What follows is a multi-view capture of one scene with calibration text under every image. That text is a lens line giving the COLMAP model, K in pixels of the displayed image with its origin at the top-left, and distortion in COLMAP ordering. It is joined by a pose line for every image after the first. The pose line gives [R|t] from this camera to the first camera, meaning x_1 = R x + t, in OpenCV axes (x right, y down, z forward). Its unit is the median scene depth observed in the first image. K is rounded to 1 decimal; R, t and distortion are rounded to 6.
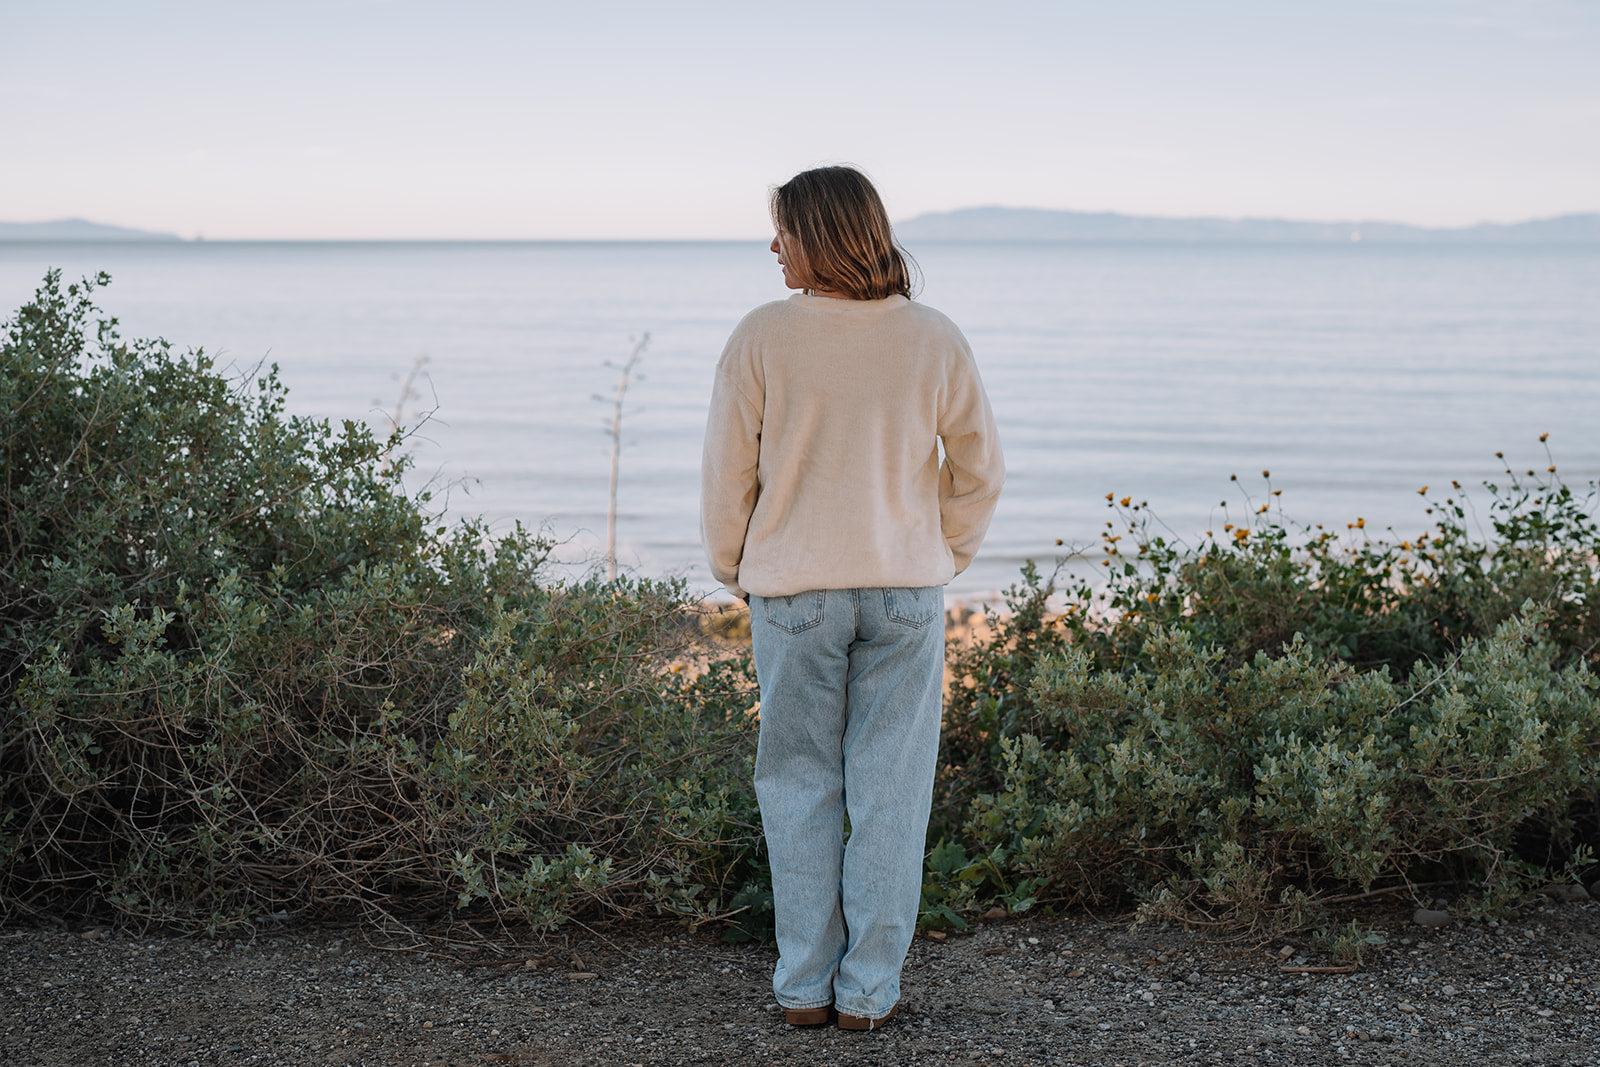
lens RADIAL K [[2544.9, 0, 801.0], [0, 2544.9, 529.3], [0, 0, 1]] dist [-0.010276, 0.170175]
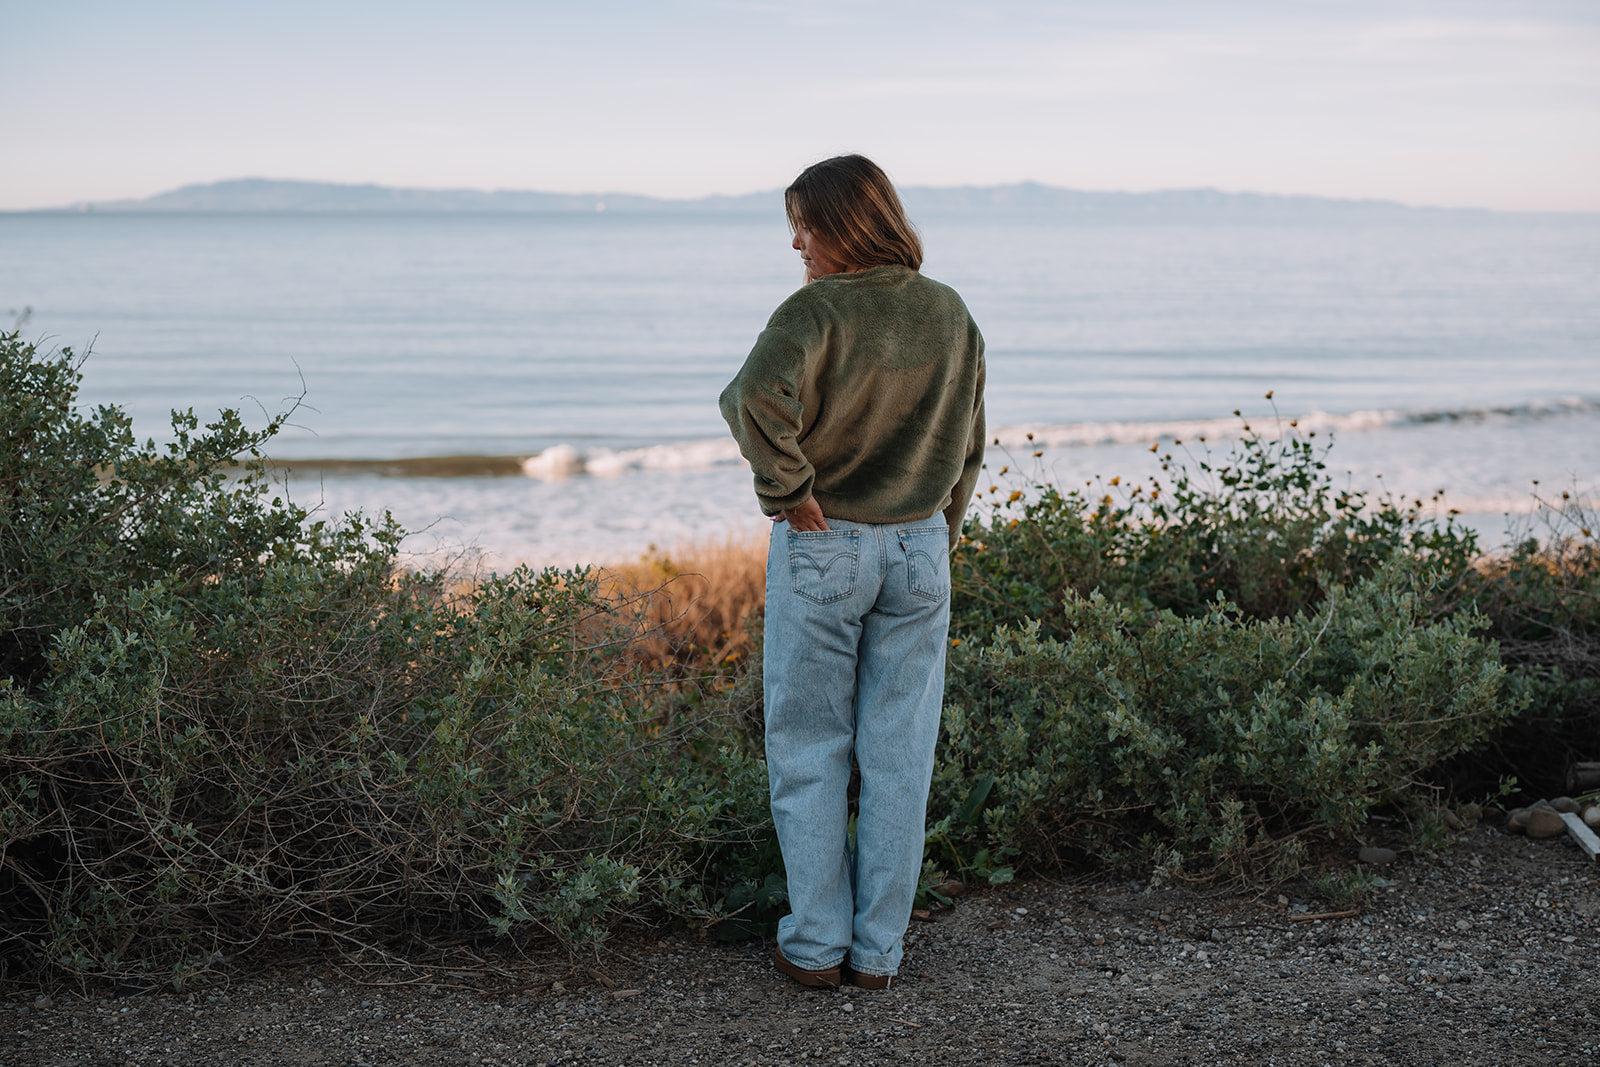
lens RADIAL K [[2400.0, 0, 804.0], [0, 2400.0, 528.2], [0, 0, 1]] dist [-0.014665, 0.177743]
pose [[0.950358, -0.041623, 0.308363, -0.267107], [0.035926, 0.999063, 0.024131, -0.014545], [-0.309079, -0.011855, 0.950963, 0.124946]]
